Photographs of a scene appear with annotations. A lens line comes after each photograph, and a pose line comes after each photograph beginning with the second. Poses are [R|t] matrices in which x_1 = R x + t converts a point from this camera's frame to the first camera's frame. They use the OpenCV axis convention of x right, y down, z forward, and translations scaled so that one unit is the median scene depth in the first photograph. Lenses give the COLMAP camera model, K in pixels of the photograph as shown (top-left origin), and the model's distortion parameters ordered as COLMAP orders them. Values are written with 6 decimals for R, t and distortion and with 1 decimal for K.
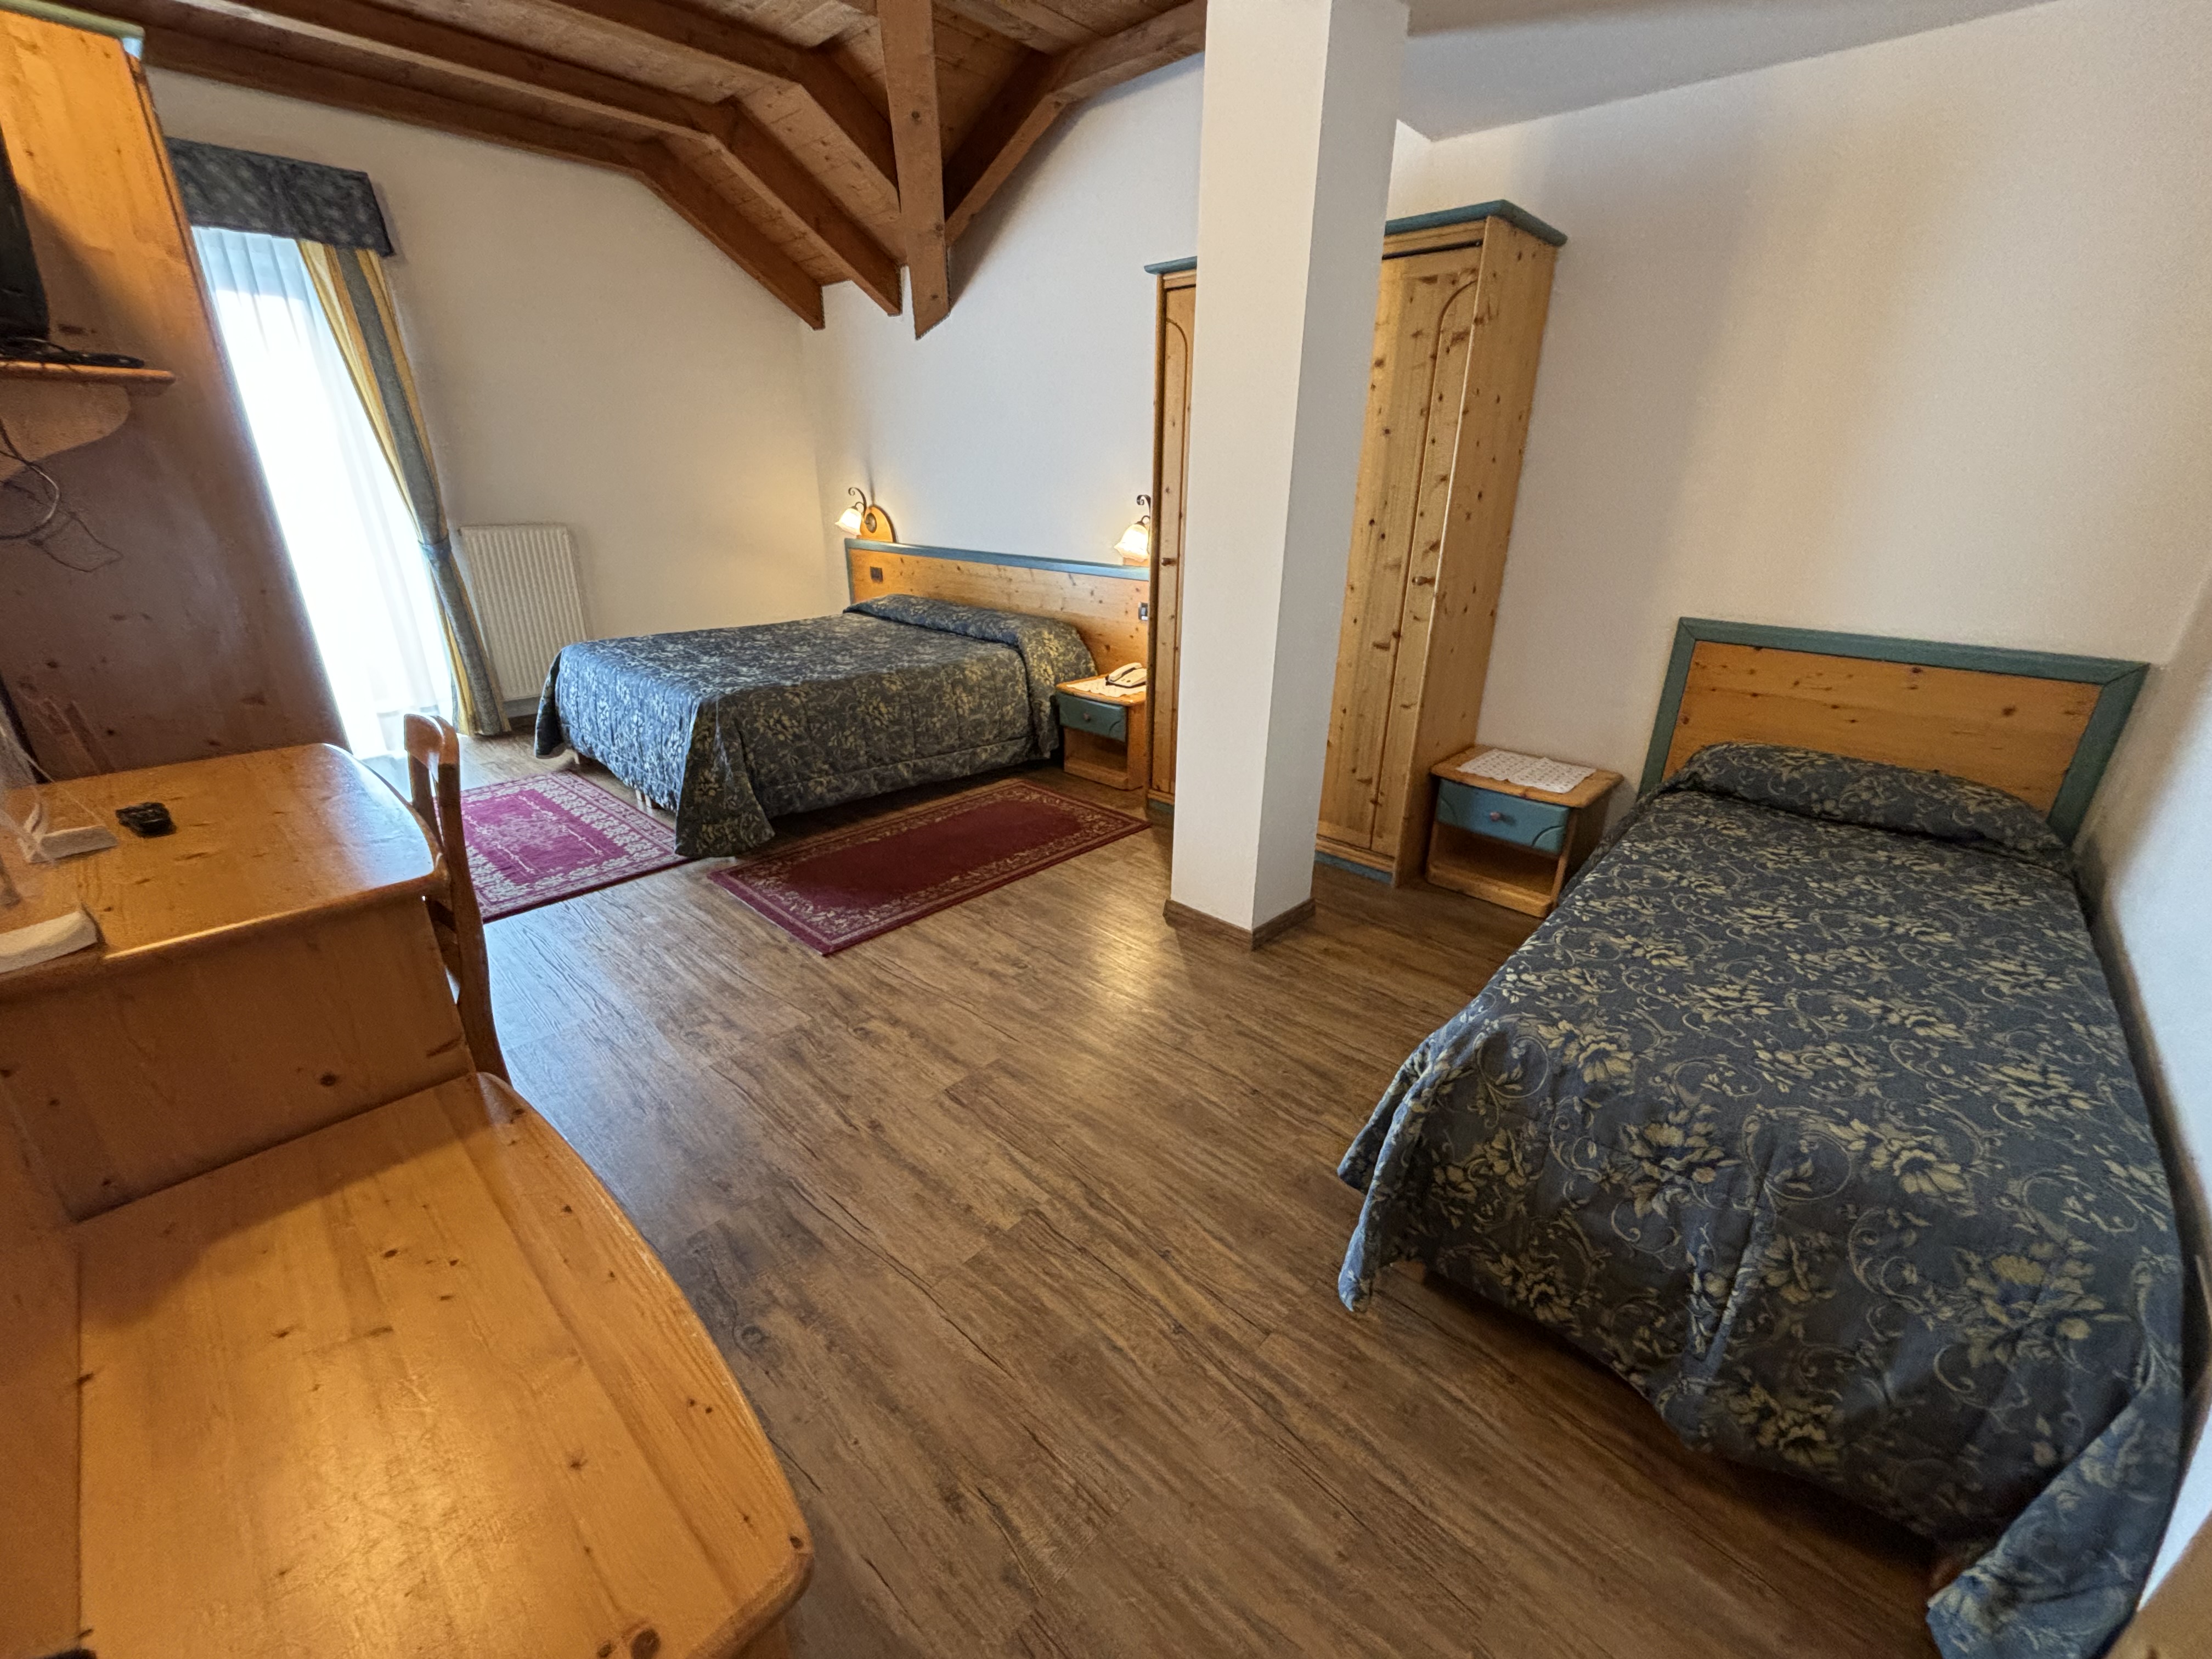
lens RADIAL K [[890.2, 0, 1106.0], [0, 890.2, 829.5], [0, 0, 1]] dist [-0.015840, 0.000164]
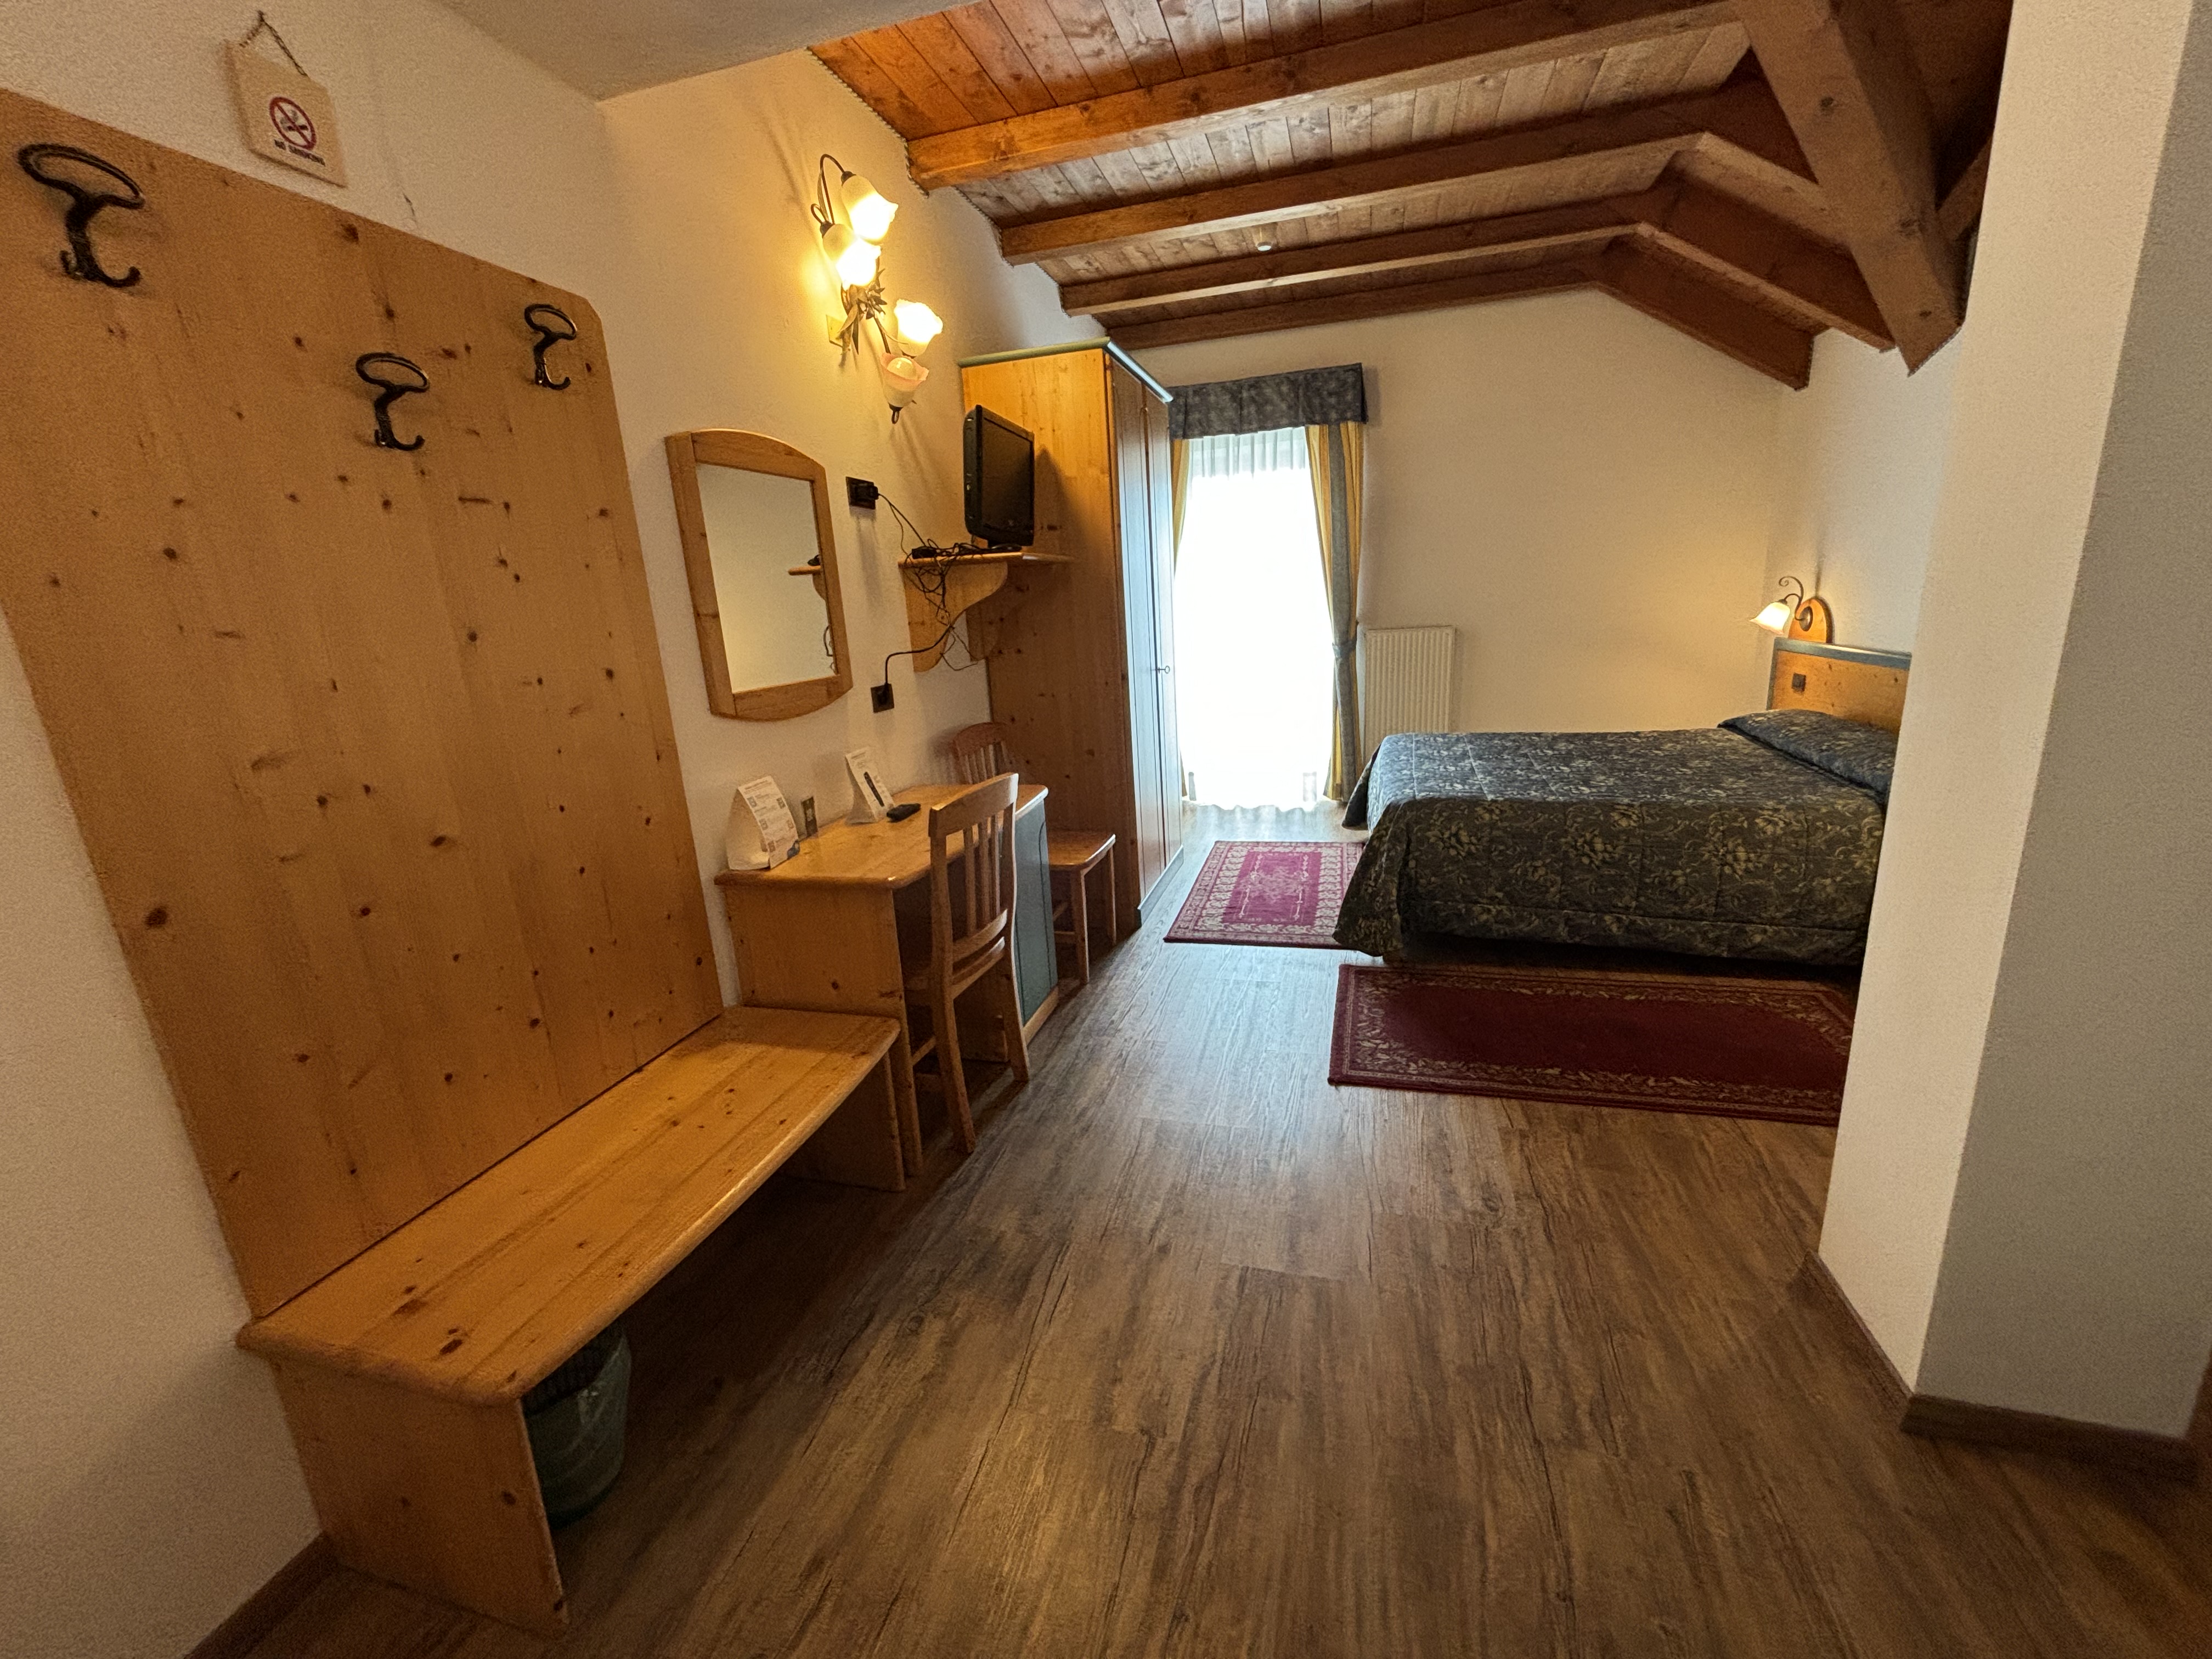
lens RADIAL K [[881.9, 0, 1107.2], [0, 881.9, 822.3], [0, 0, 1]] dist [-0.002343, 0.000422]
pose [[0.452812, 0.175552, -0.874153, 0.252773], [-0.264262, 0.962796, 0.056465, -0.081400], [0.851544, 0.205438, 0.482357, 0.209019]]
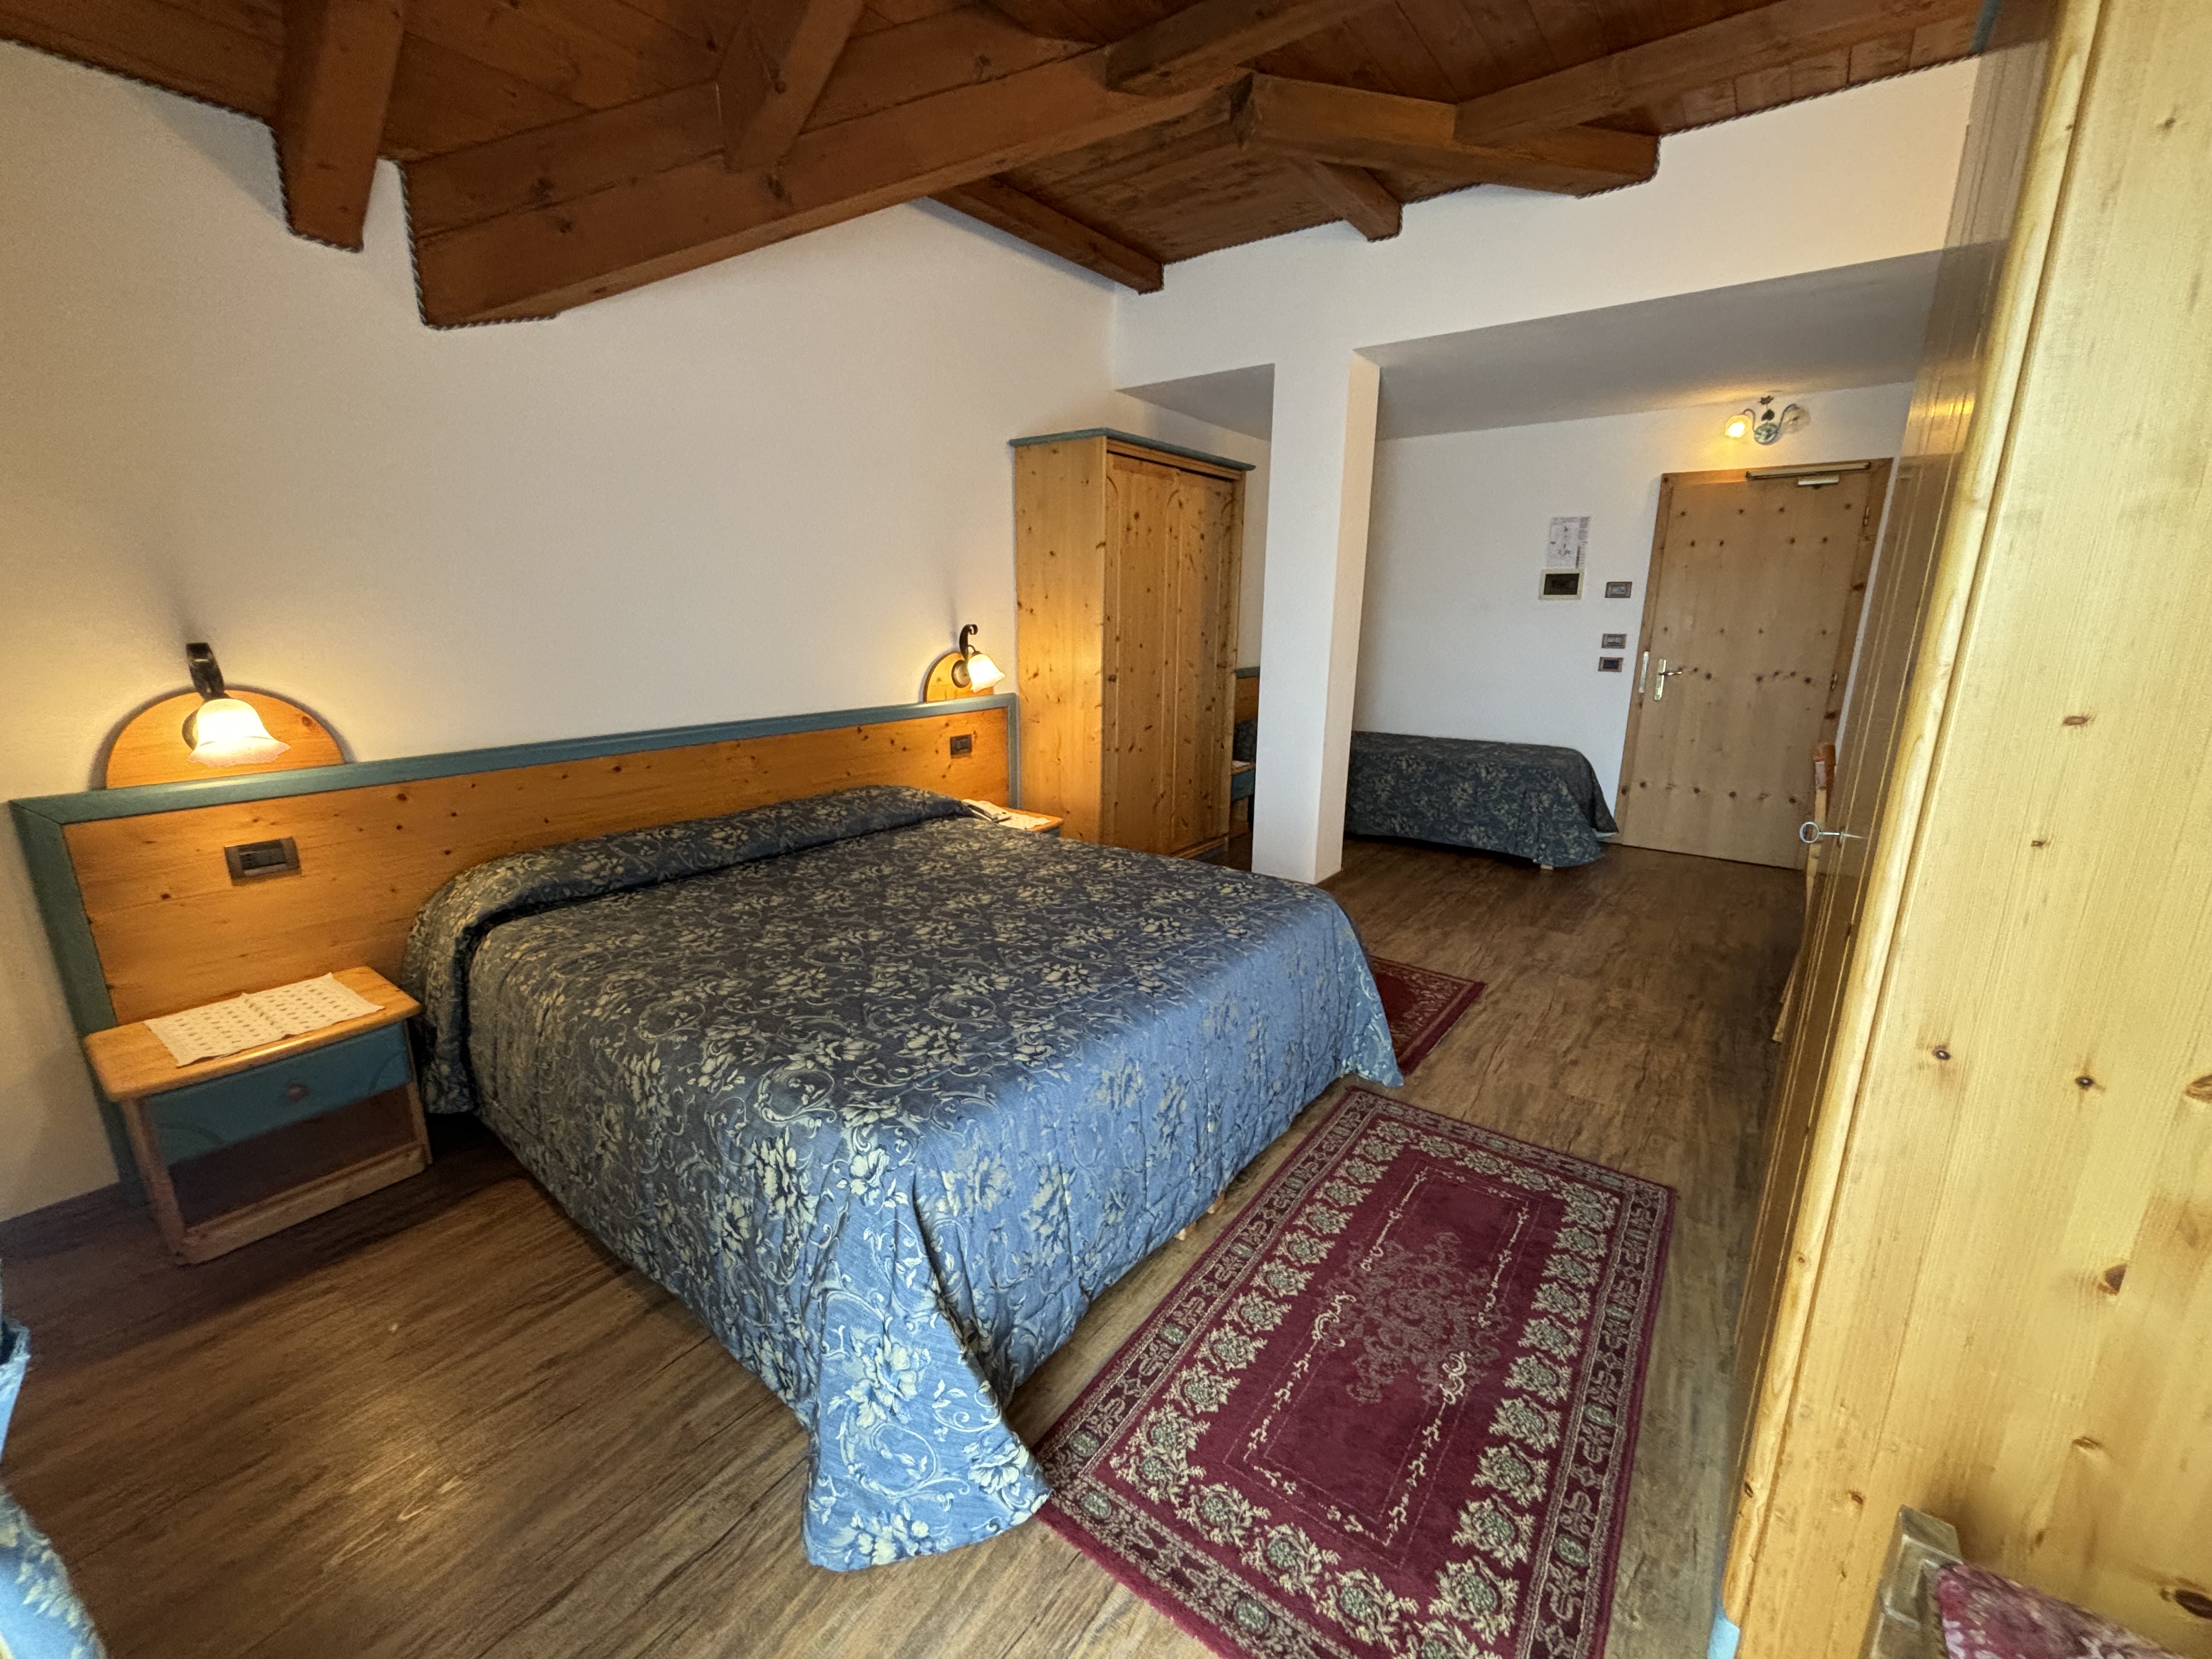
lens RADIAL K [[881.9, 0, 1107.2], [0, 881.9, 822.3], [0, 0, 1]] dist [-0.002343, 0.000422]
pose [[-0.097173, -0.253946, 0.962325, -1.007402], [0.357583, 0.893431, 0.271874, -0.422970], [-0.928812, 0.370529, 0.003989, 1.015173]]
